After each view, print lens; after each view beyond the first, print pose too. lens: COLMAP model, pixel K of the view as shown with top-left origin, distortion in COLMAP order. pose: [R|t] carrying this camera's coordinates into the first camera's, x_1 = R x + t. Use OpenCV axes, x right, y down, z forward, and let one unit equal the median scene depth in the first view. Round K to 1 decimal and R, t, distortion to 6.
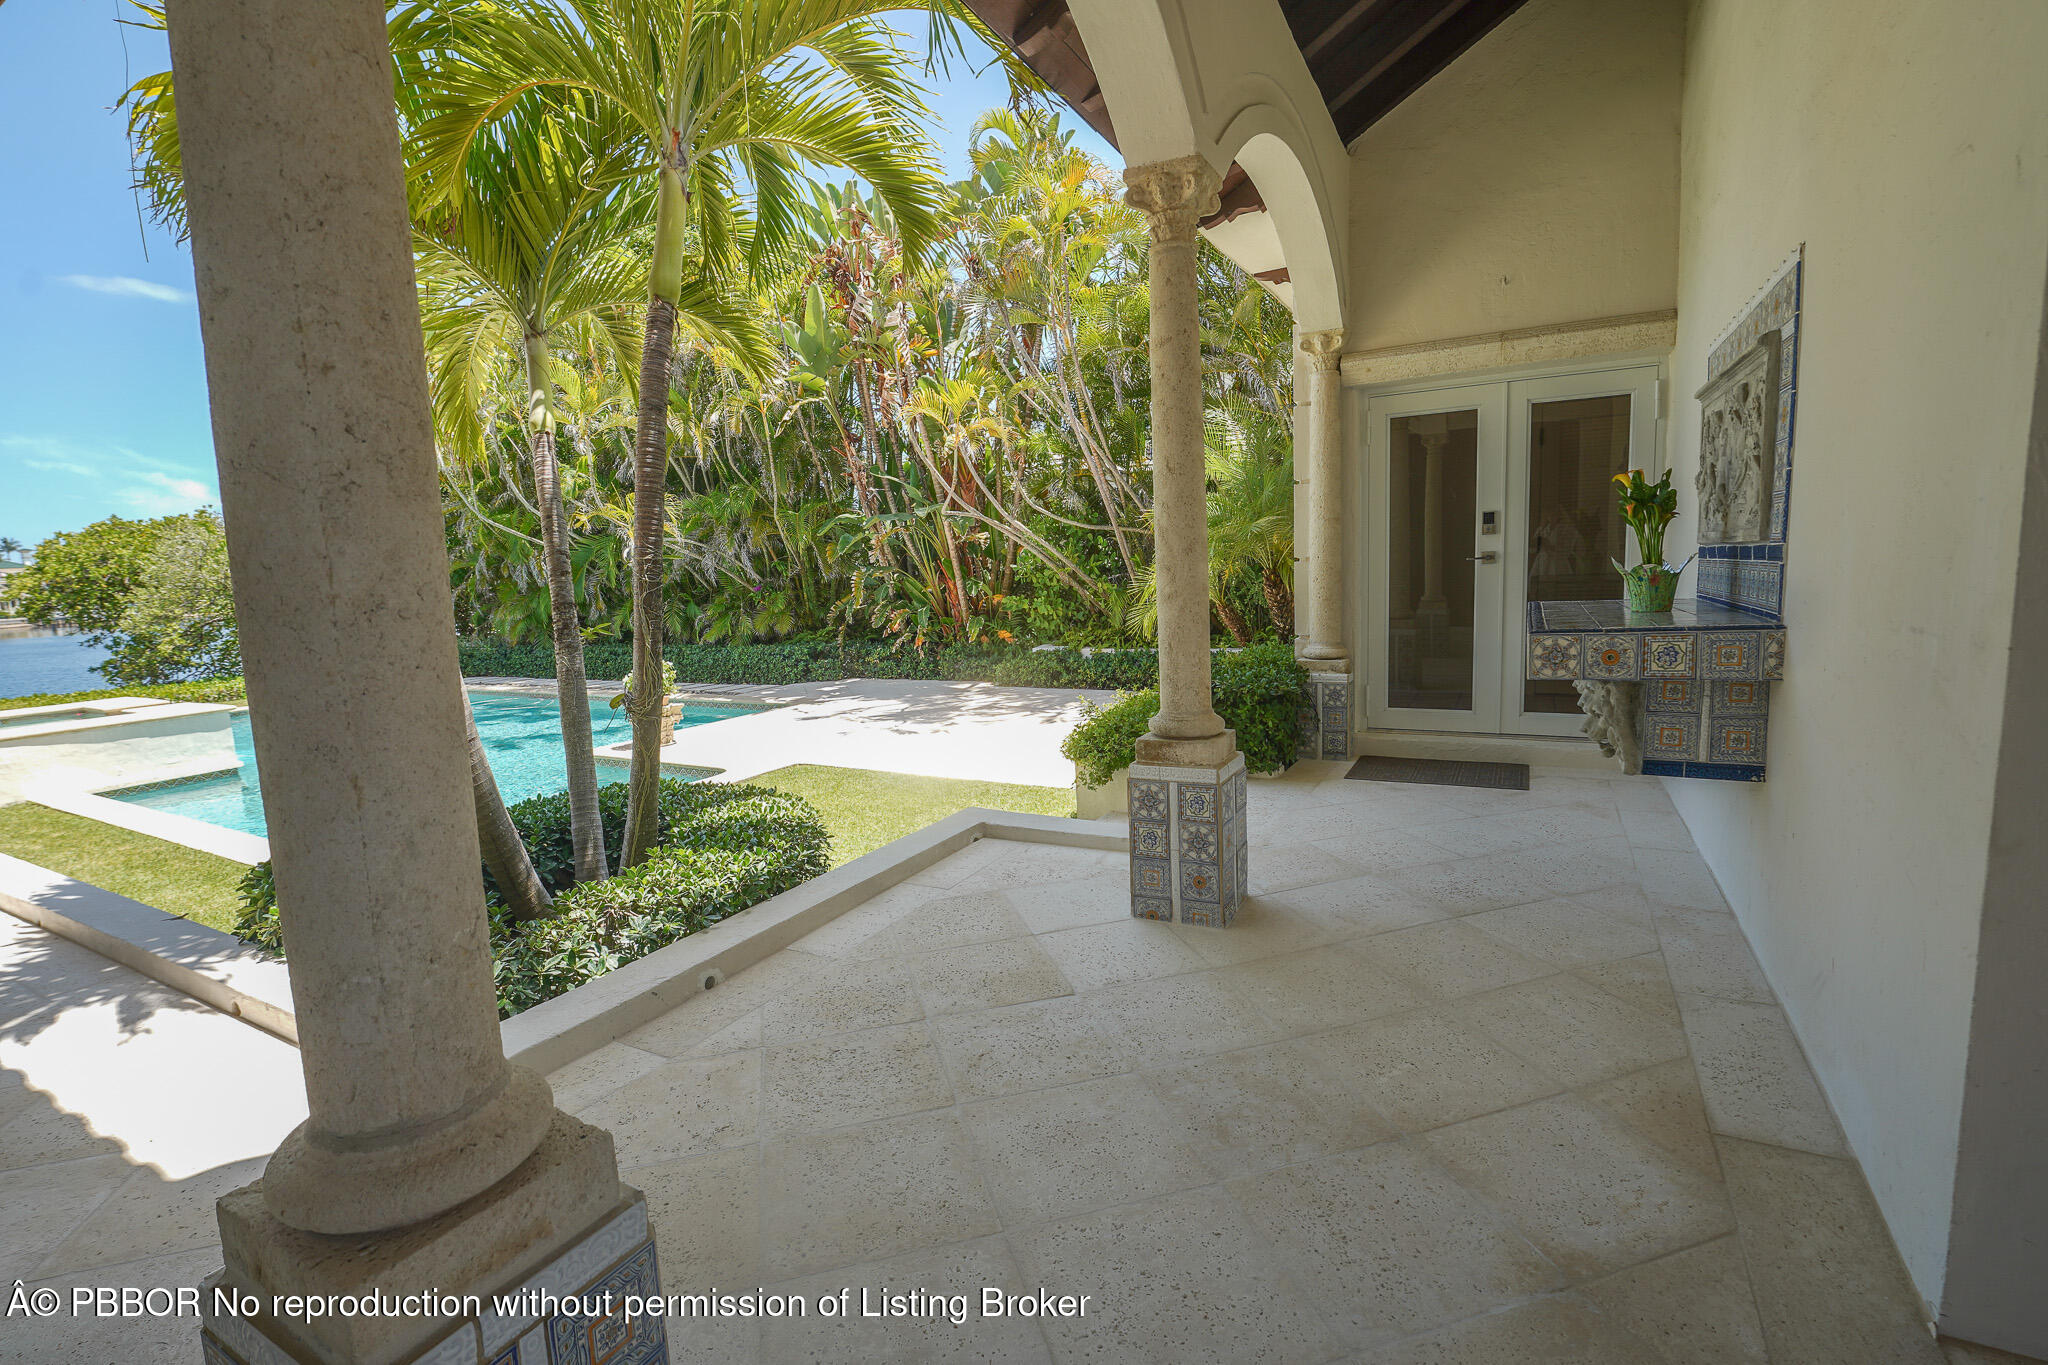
lens RADIAL K [[917.8, 0, 1018.3], [0, 917.8, 682.9], [0, 0, 1]] dist [-0.016702, 0.000225]
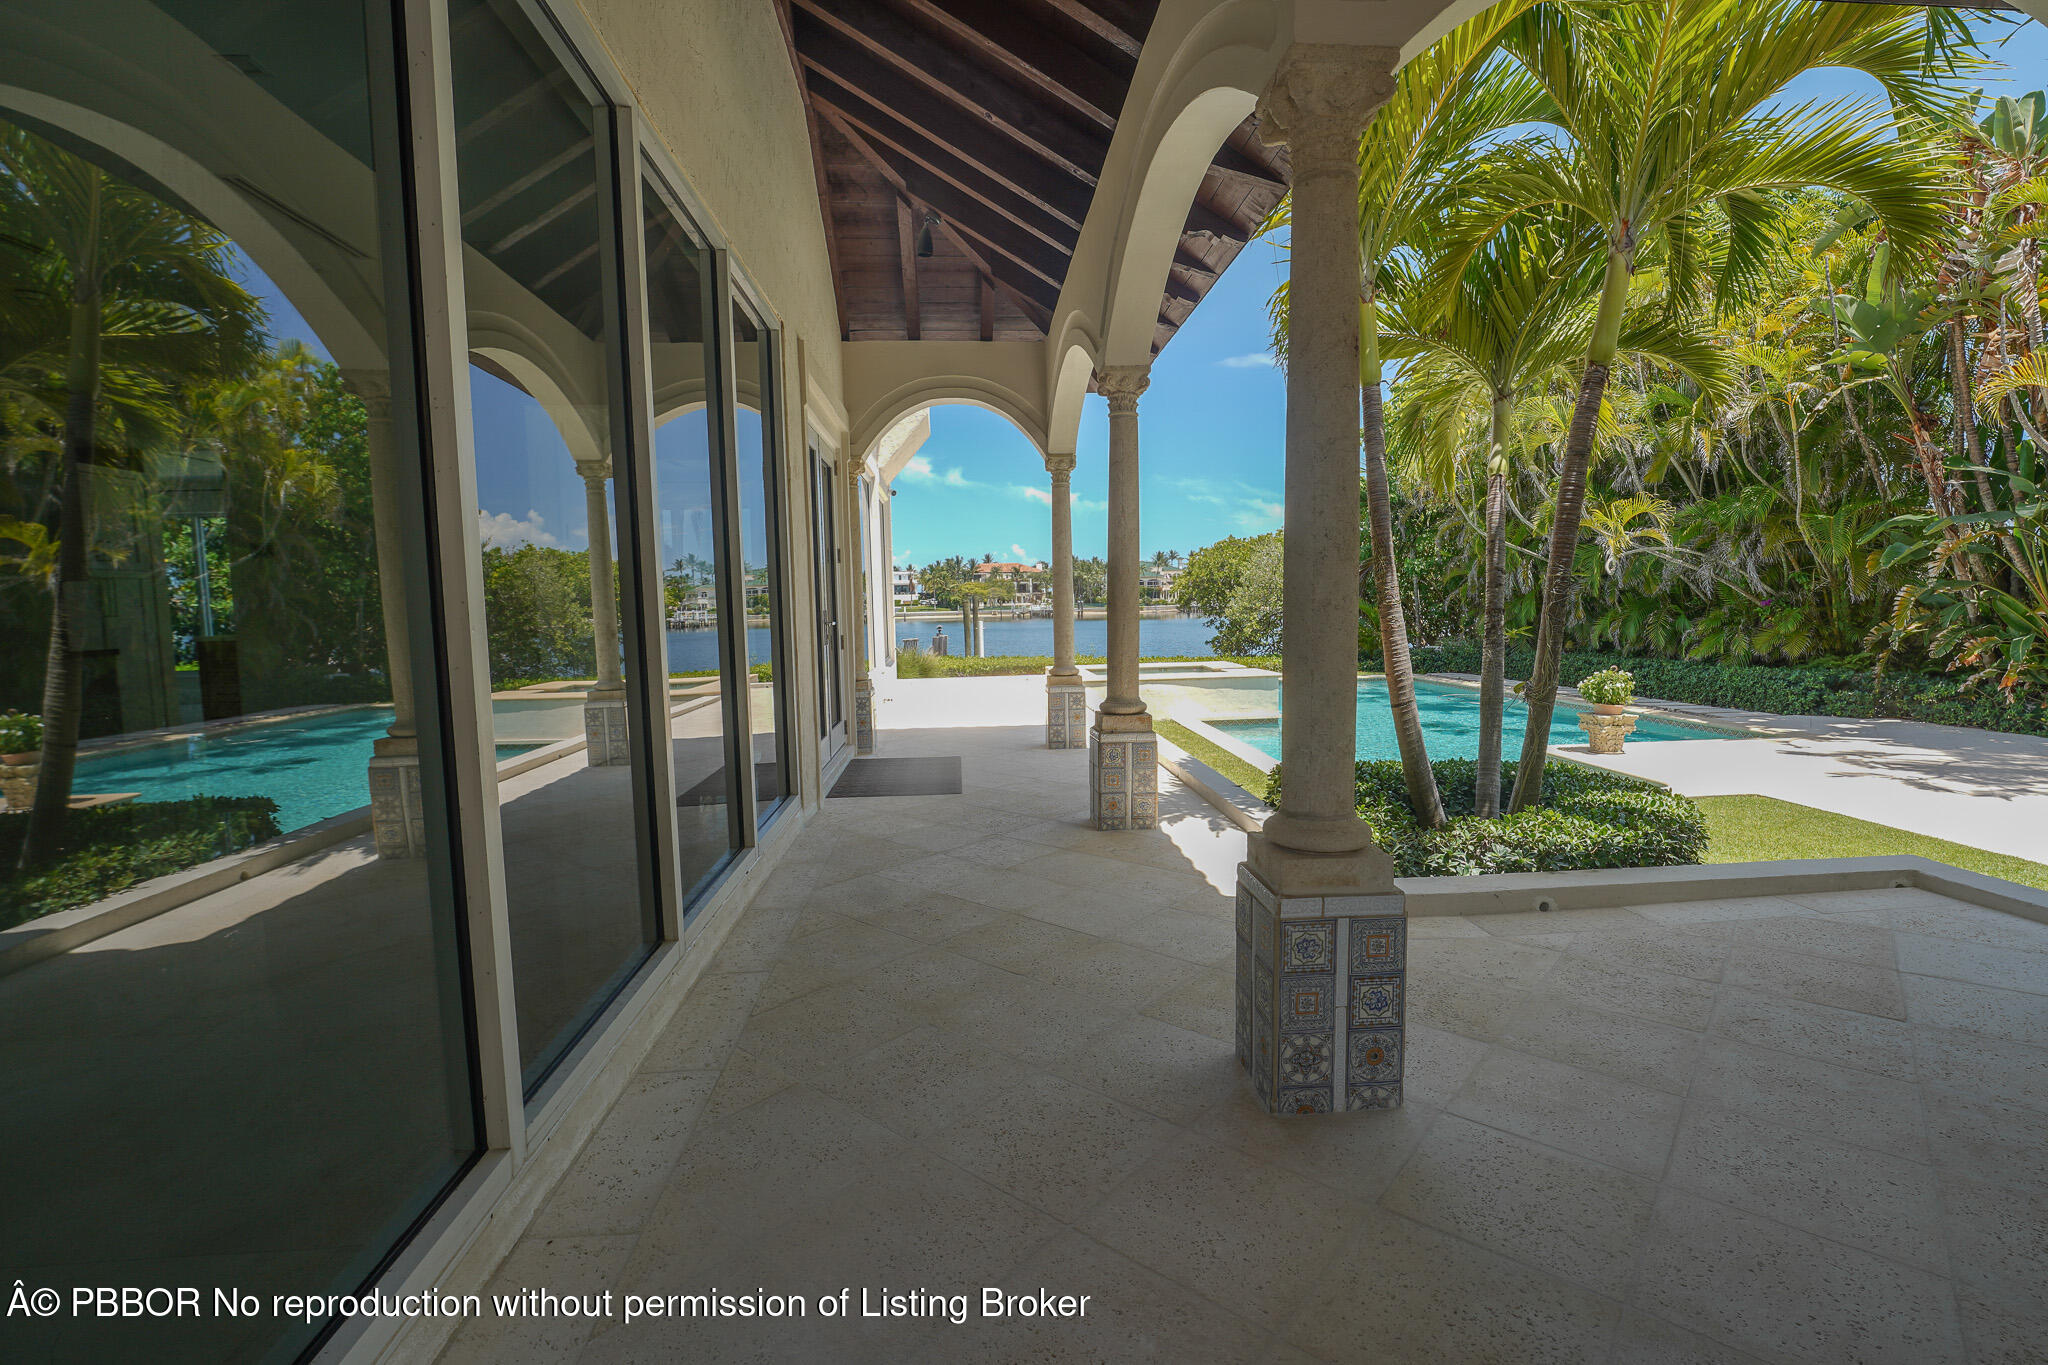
lens RADIAL K [[939.1, 0, 1024.0], [0, 939.1, 682.5], [0, 0, 1]] dist [-0.016346, 0.000187]
pose [[0.548248, 0.102721, -0.829983, 0.172985], [-0.110358, 0.992636, 0.049954, 0.016402], [0.829002, 0.064208, 0.555547, -0.192893]]
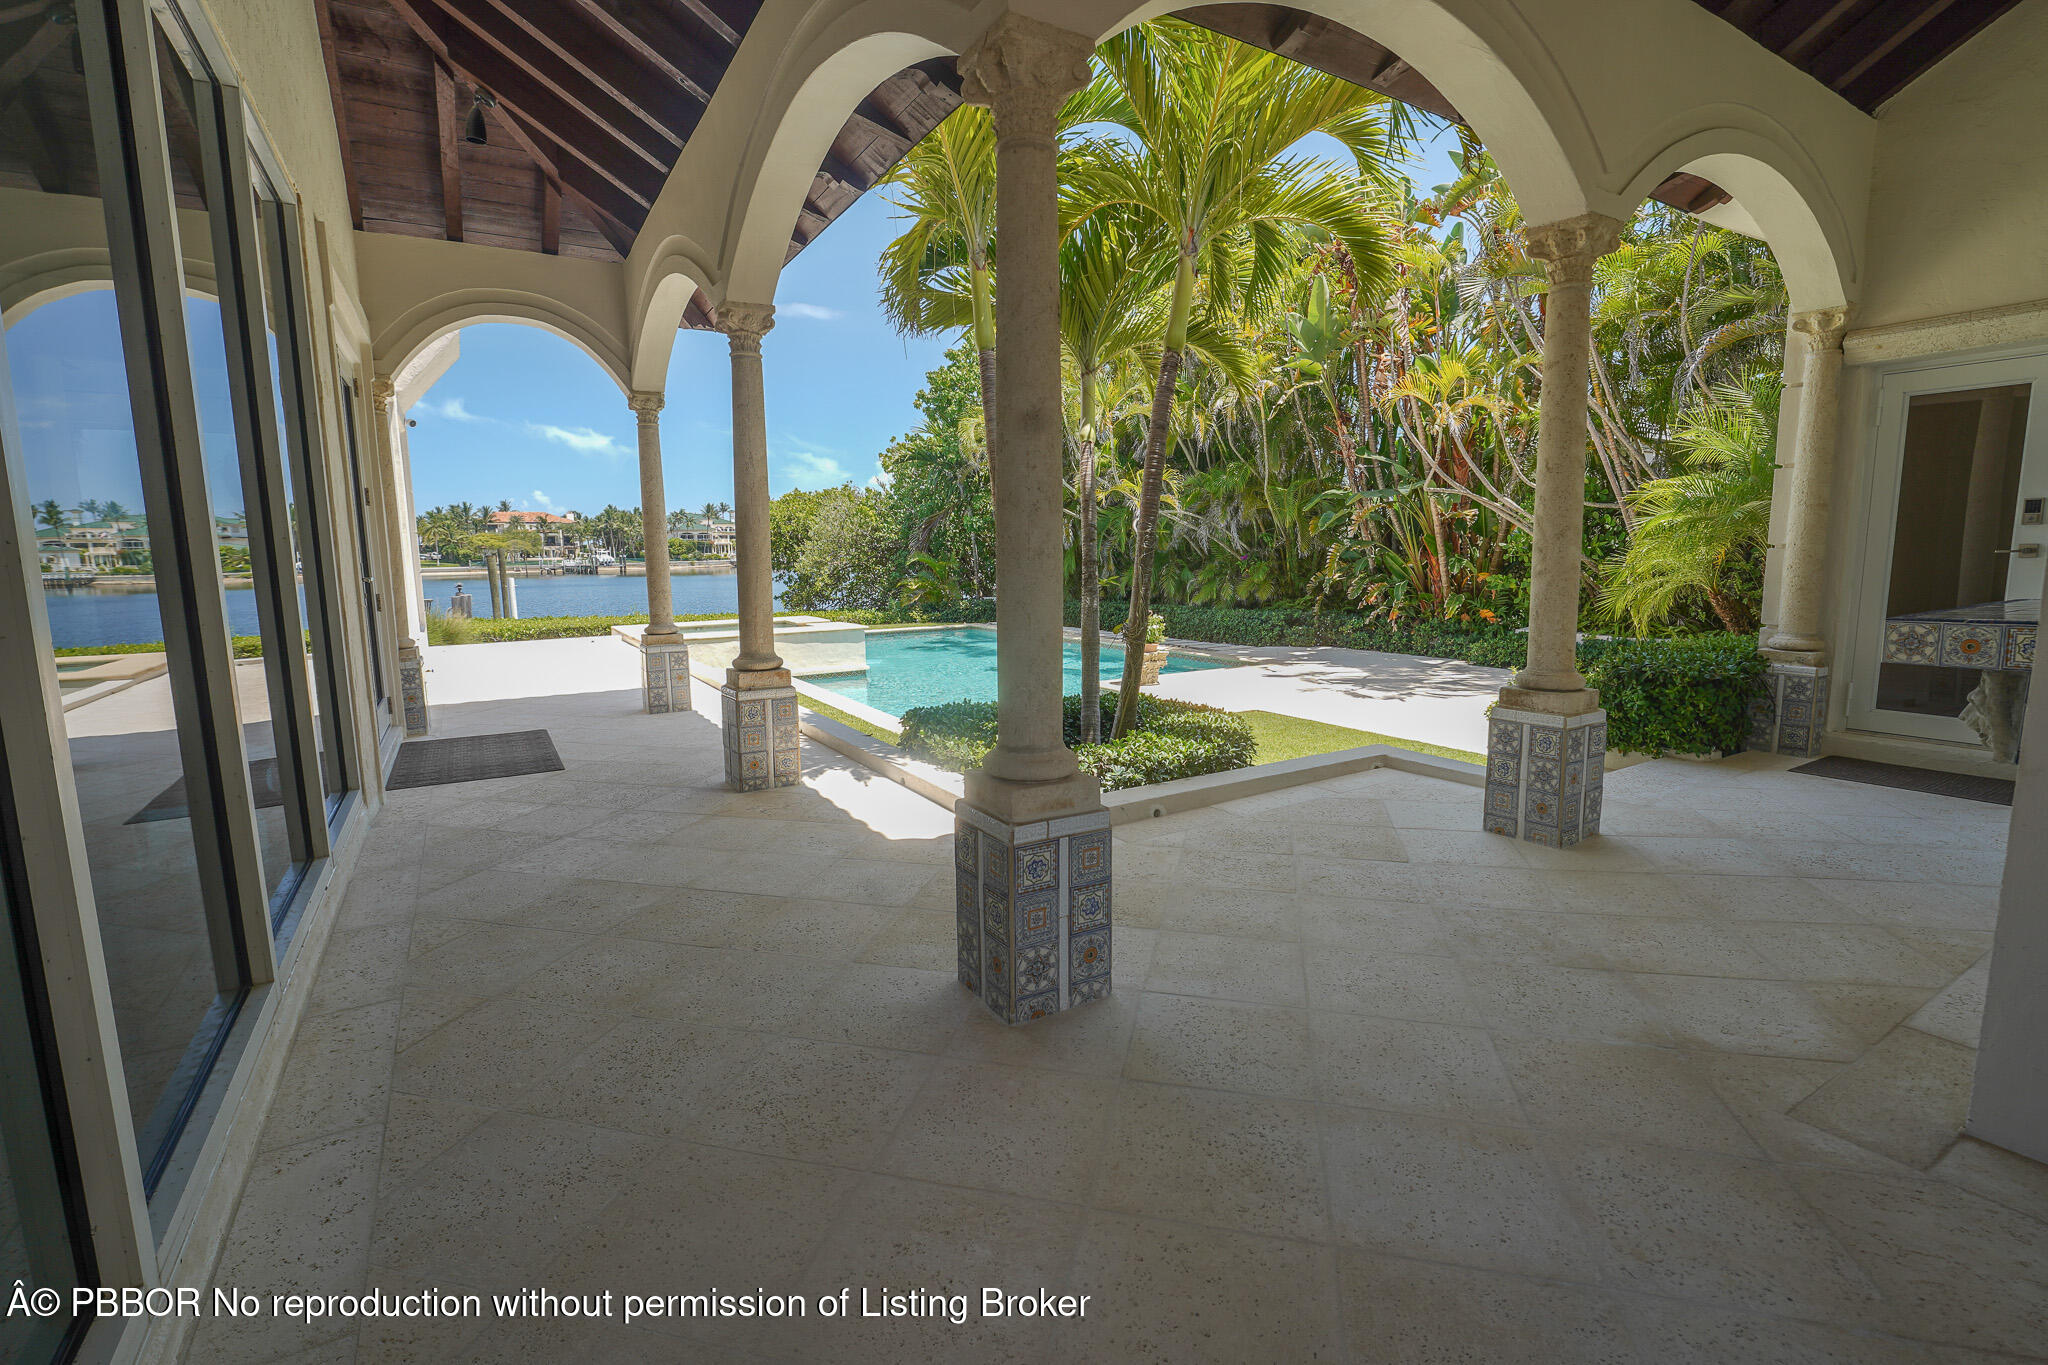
lens RADIAL K [[939.1, 0, 1024.0], [0, 939.1, 682.5], [0, 0, 1]] dist [-0.016346, 0.000187]
pose [[0.867858, 0.099325, -0.486782, 0.113183], [-0.085799, 0.995054, 0.050068, 0.028646], [0.489347, -0.001687, 0.872087, -0.254310]]
